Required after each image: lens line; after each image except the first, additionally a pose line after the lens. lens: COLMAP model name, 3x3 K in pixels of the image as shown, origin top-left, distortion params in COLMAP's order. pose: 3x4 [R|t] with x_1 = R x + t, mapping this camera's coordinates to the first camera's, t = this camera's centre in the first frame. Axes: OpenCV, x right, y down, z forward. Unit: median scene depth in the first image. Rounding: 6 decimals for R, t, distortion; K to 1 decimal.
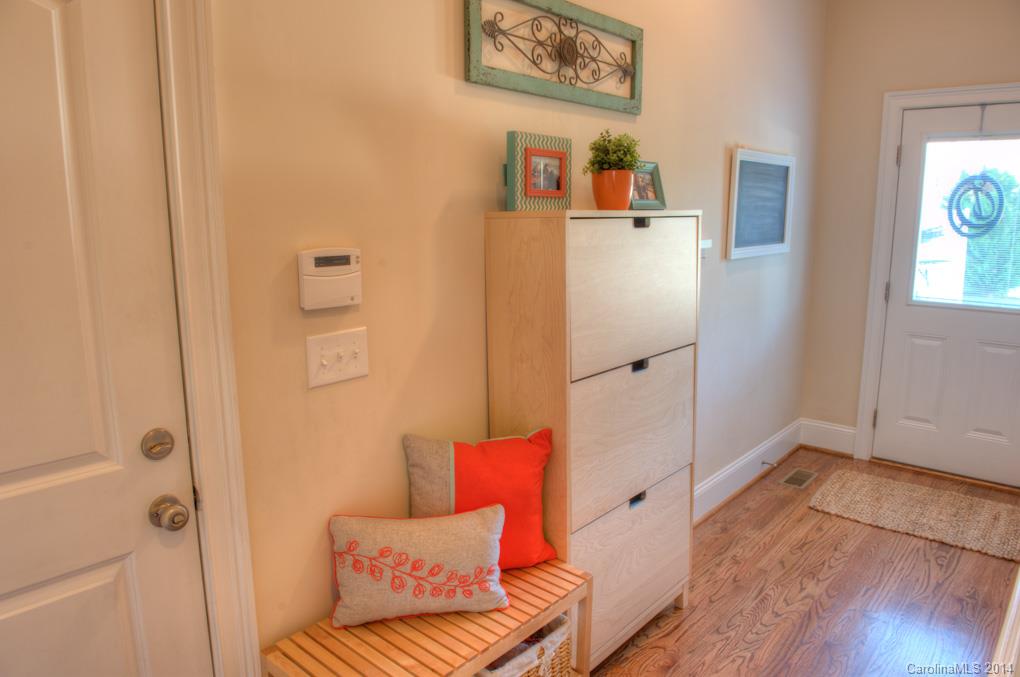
lens RADIAL K [[703.8, 0, 510.7], [0, 703.8, 336.7], [0, 0, 1]] dist [-0.040345, -0.003200]
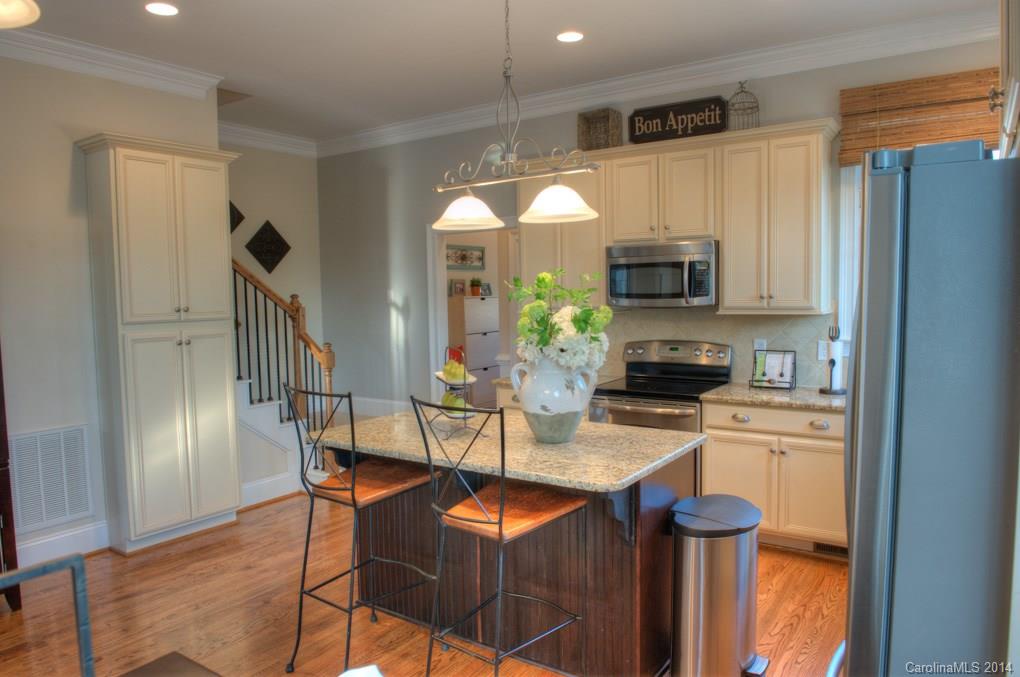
lens RADIAL K [[703.8, 0, 509.6], [0, 703.8, 337.1], [0, 0, 1]] dist [-0.040345, -0.003200]
pose [[0.993523, -0.026187, 0.110571, -0.120279], [0.038245, 0.993373, -0.108384, 0.505763], [-0.107000, 0.111911, 0.987941, -3.018724]]
